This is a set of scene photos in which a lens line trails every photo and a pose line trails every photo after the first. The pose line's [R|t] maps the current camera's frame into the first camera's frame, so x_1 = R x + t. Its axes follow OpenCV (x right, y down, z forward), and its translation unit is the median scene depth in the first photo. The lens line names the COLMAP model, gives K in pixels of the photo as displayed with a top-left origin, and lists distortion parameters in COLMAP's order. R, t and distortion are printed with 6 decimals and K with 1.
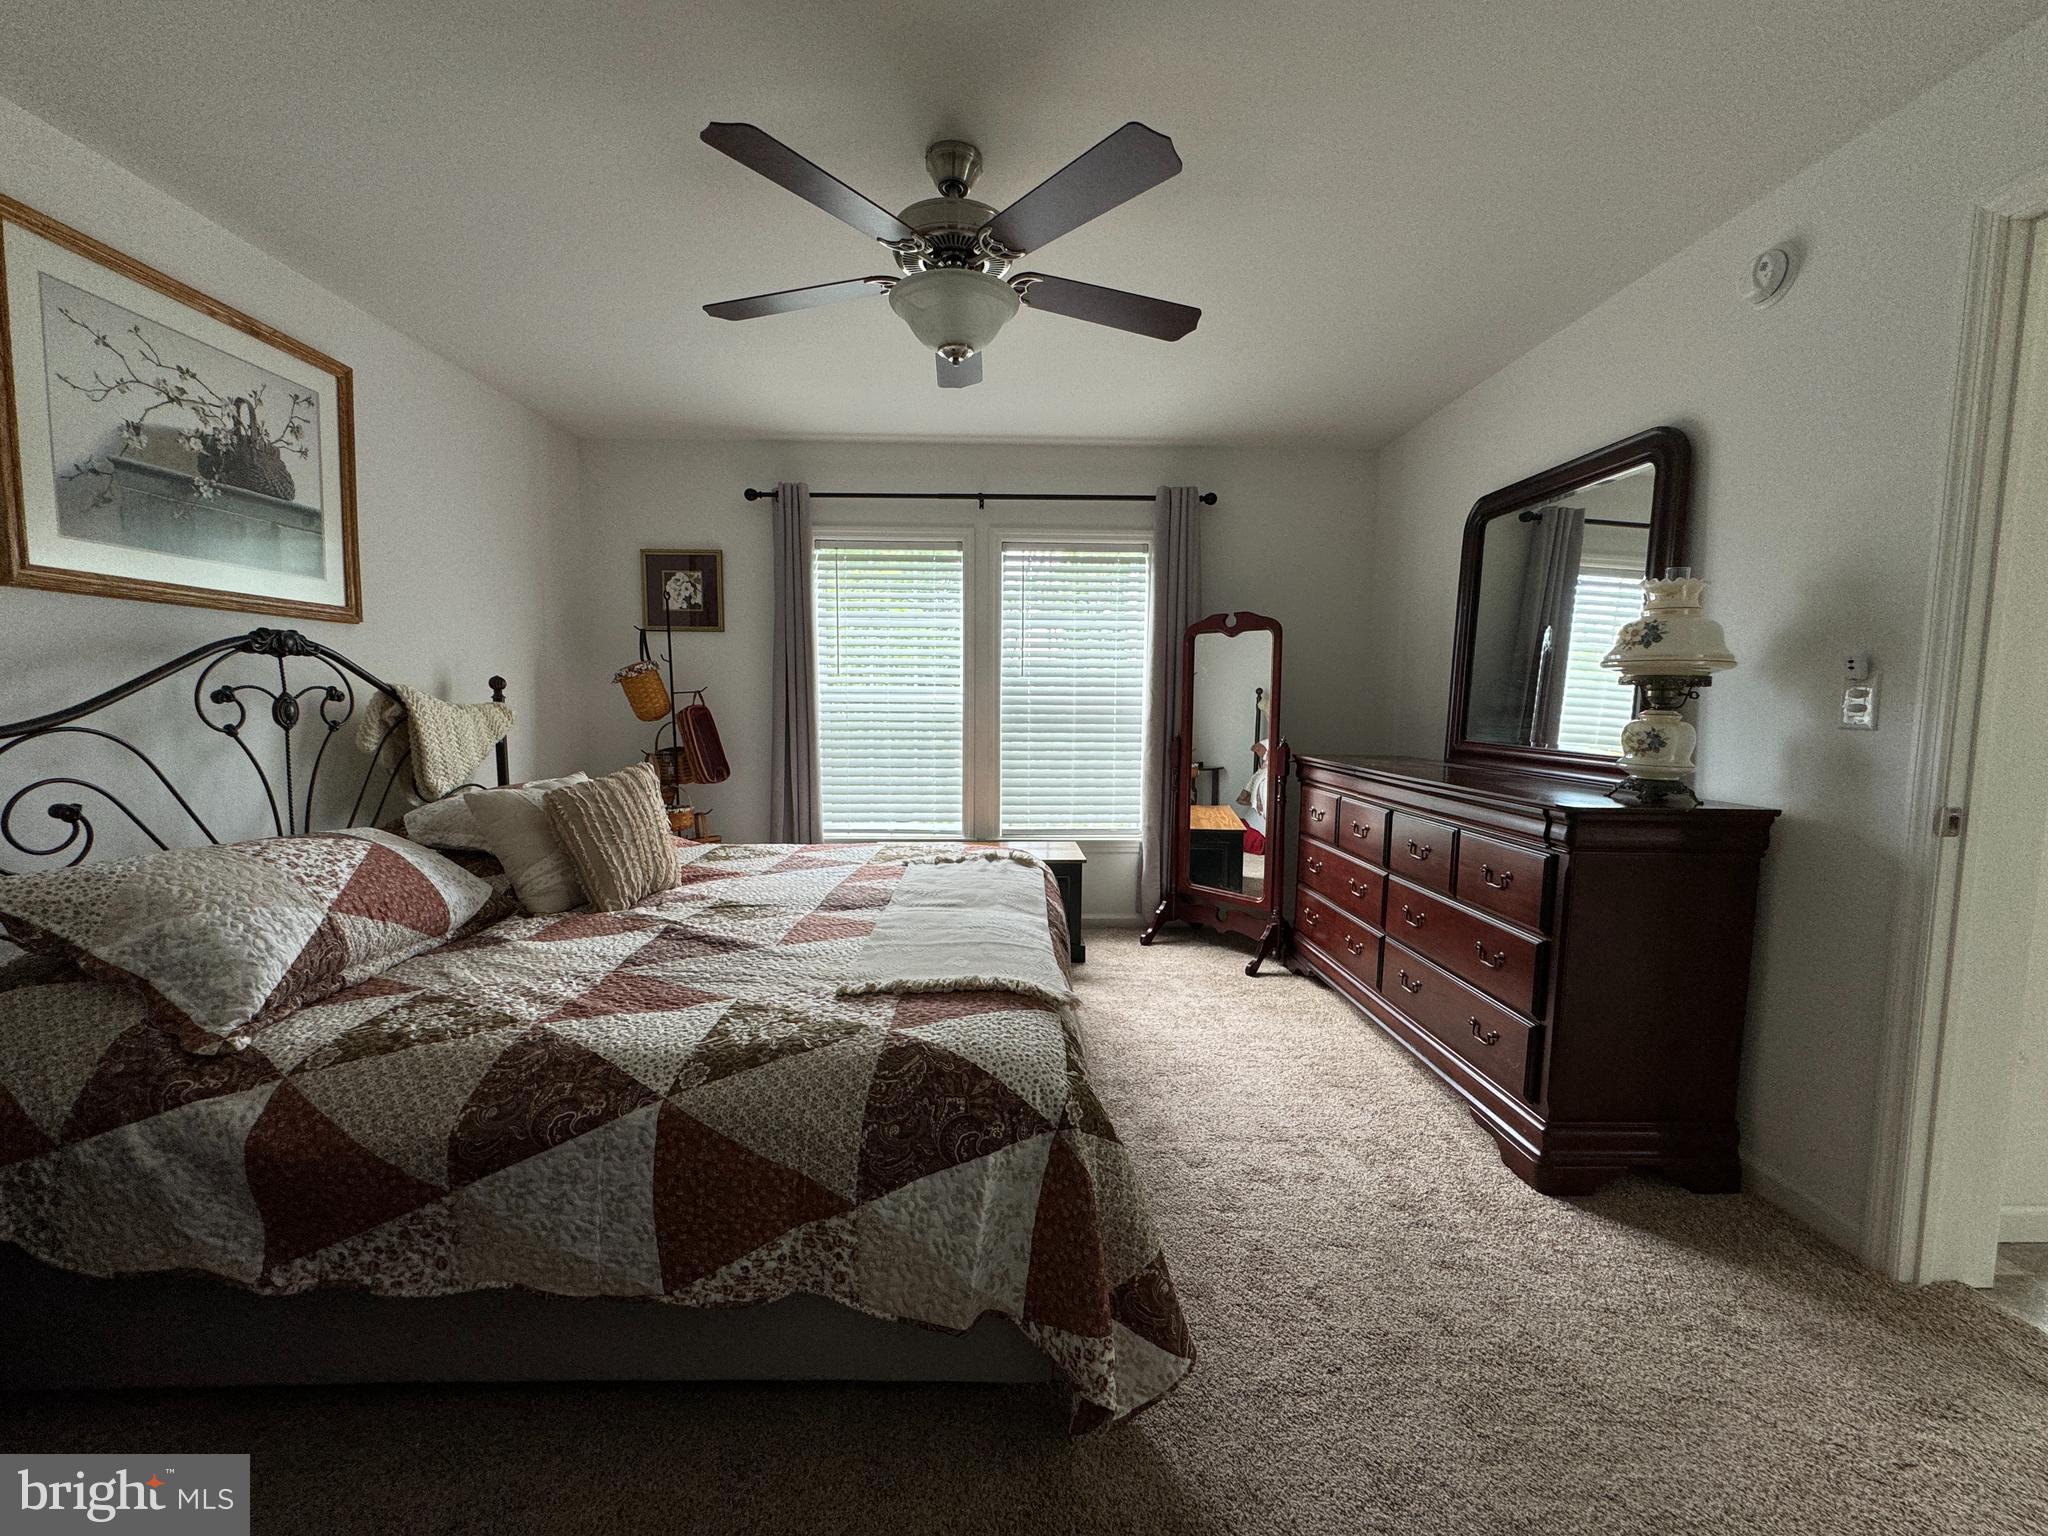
lens RADIAL K [[817.0, 0, 1021.4], [0, 817.0, 763.7], [0, 0, 1]] dist [0.002803, -0.001106]
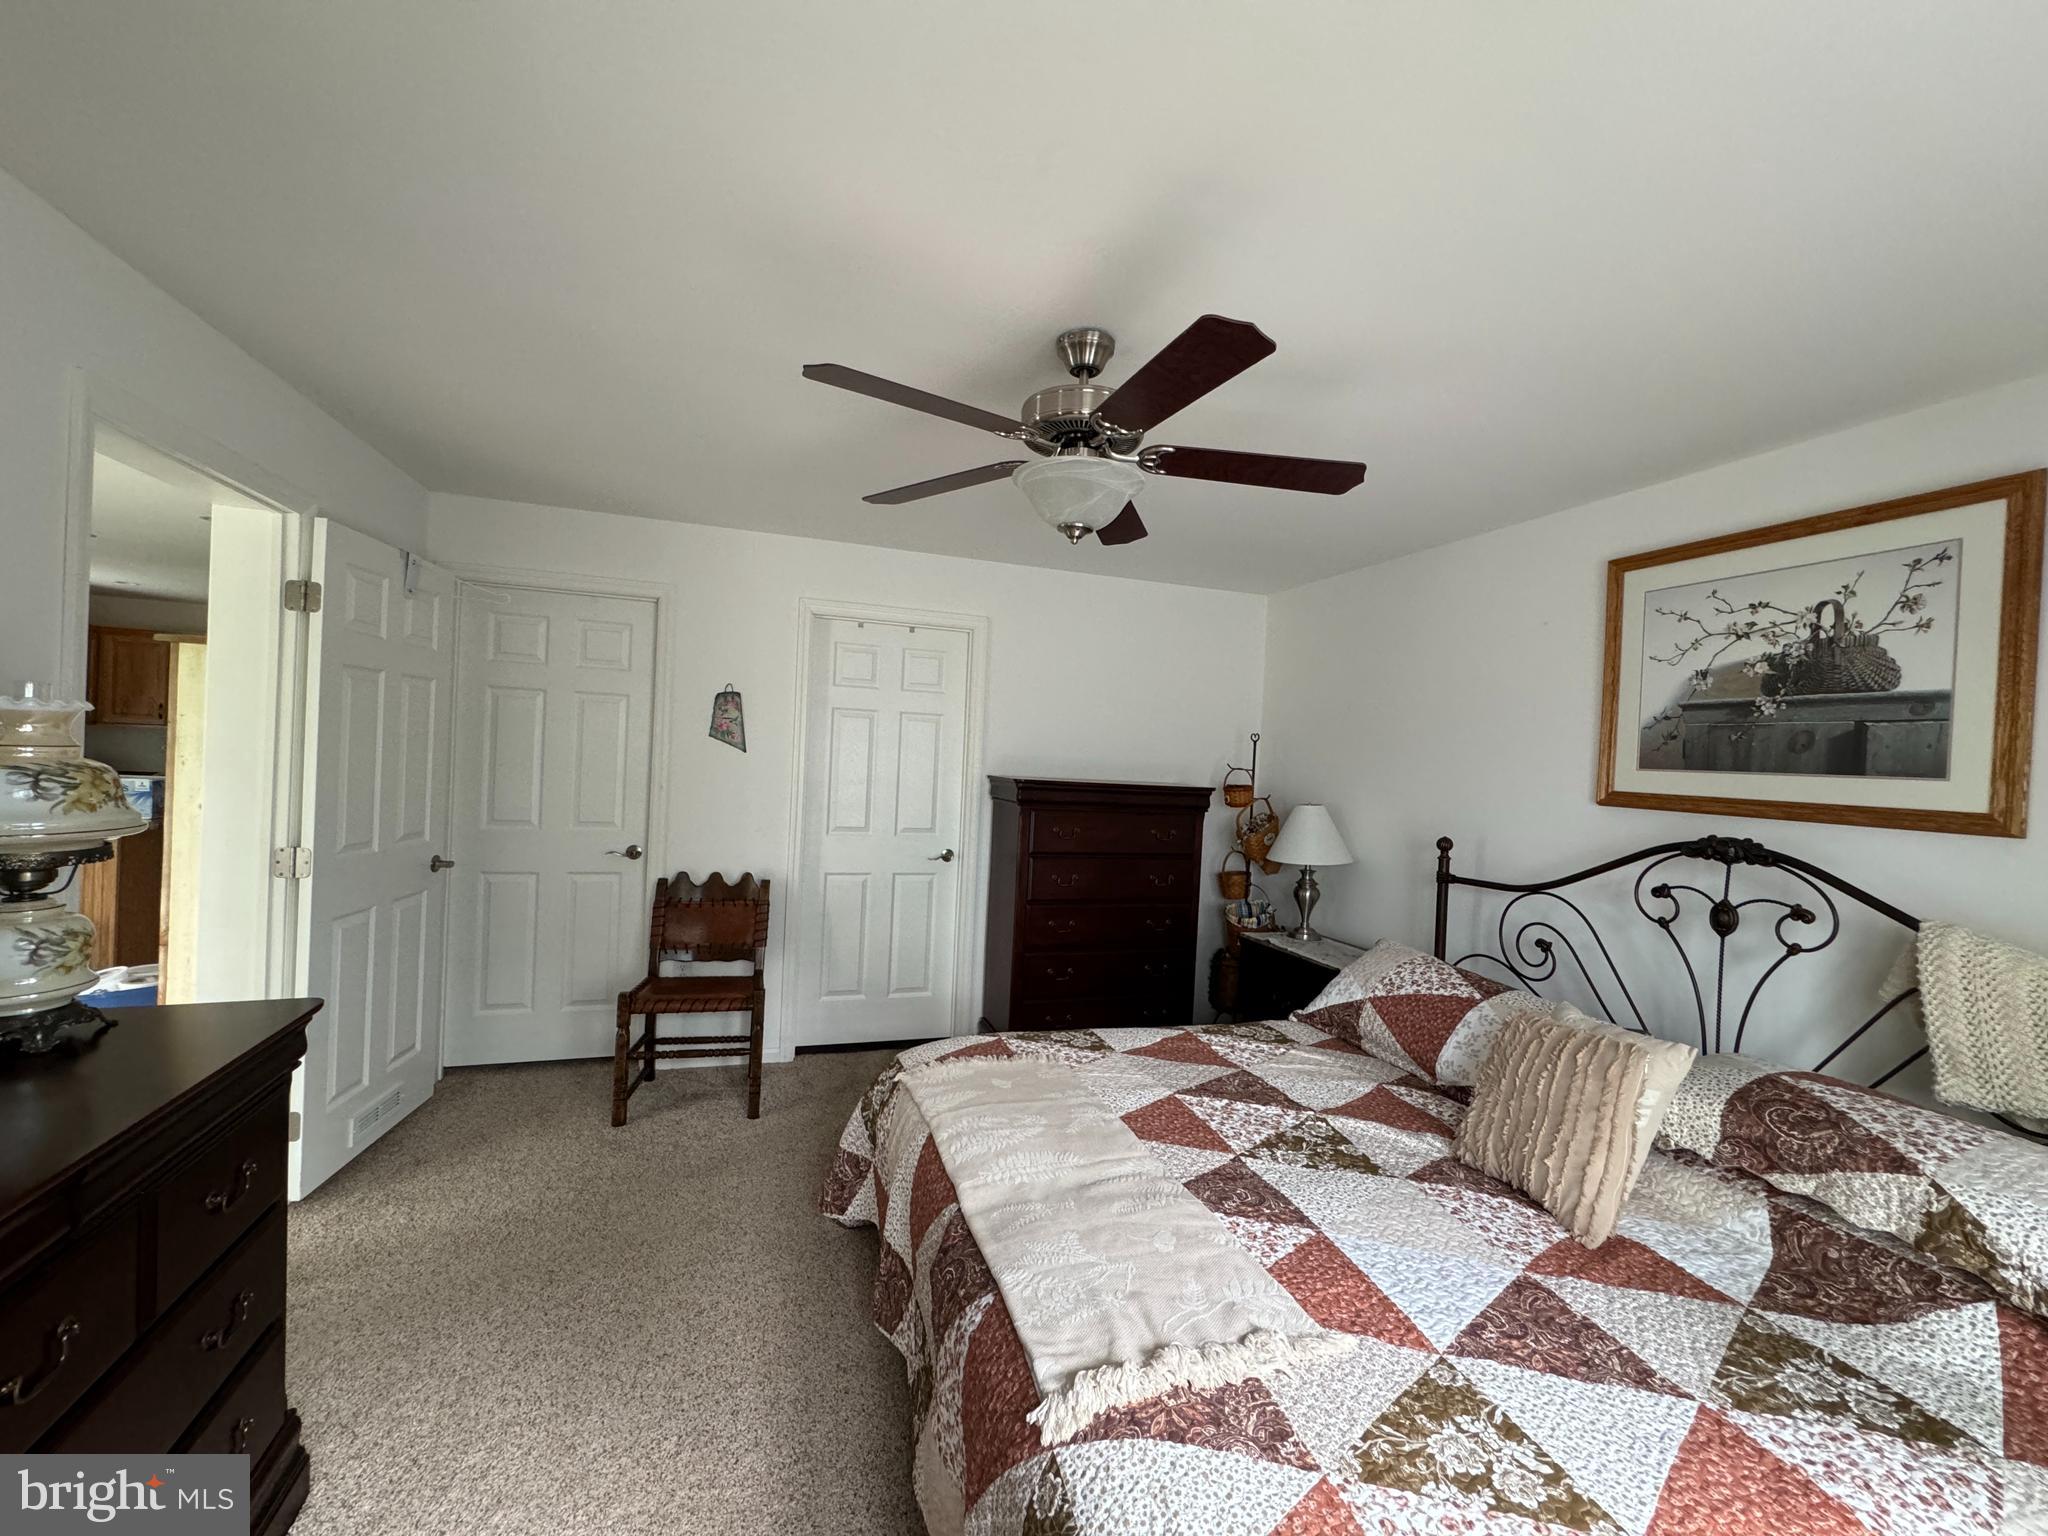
lens RADIAL K [[817.0, 0, 1023.4], [0, 817.0, 763.4], [0, 0, 1]] dist [0.002803, -0.001106]
pose [[-0.957121, -0.055813, -0.284262, 0.216294], [-0.084527, 0.992370, 0.089764, -0.280371], [0.277083, 0.109943, -0.954535, 1.770025]]
